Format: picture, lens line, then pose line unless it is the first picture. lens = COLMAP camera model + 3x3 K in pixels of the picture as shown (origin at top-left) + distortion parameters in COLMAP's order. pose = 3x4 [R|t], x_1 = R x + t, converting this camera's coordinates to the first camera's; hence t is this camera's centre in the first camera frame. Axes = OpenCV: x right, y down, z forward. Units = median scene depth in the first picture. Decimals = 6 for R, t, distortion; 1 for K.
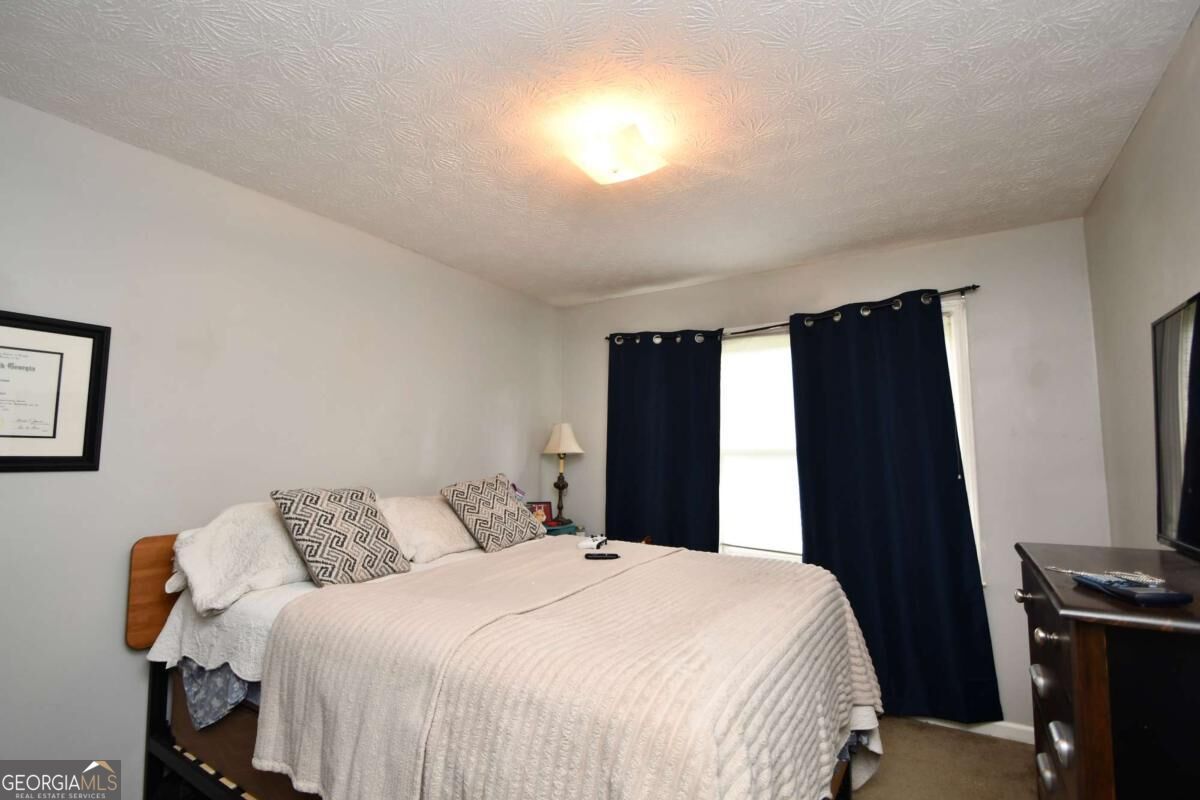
lens RADIAL K [[522.9, 0, 591.9], [0, 522.9, 401.9], [0, 0, 1]] dist [0.012971, -0.016340]
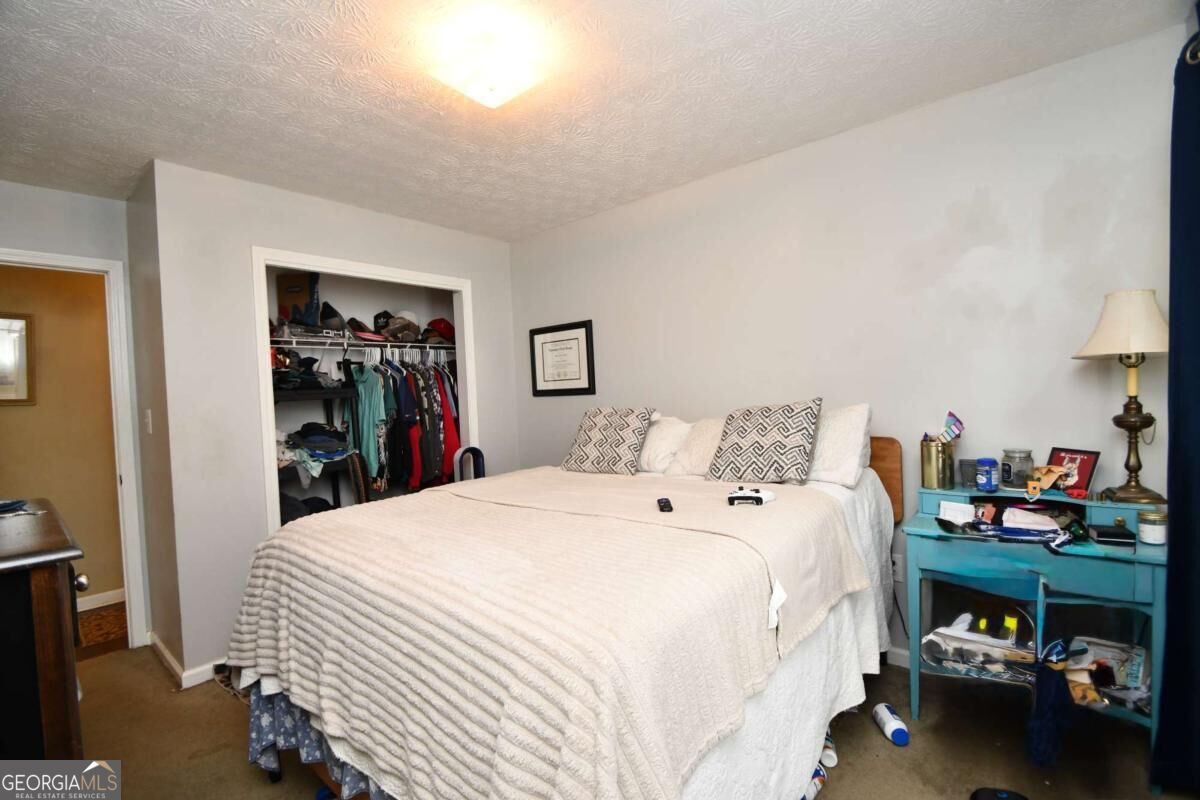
lens RADIAL K [[522.9, 0, 591.9], [0, 522.9, 401.9], [0, 0, 1]] dist [0.012971, -0.016340]
pose [[-0.104395, 0.006146, -0.994517, 0.544862], [0.128510, 0.991681, -0.007361, 0.094292], [0.986198, -0.128574, -0.104316, 0.651760]]
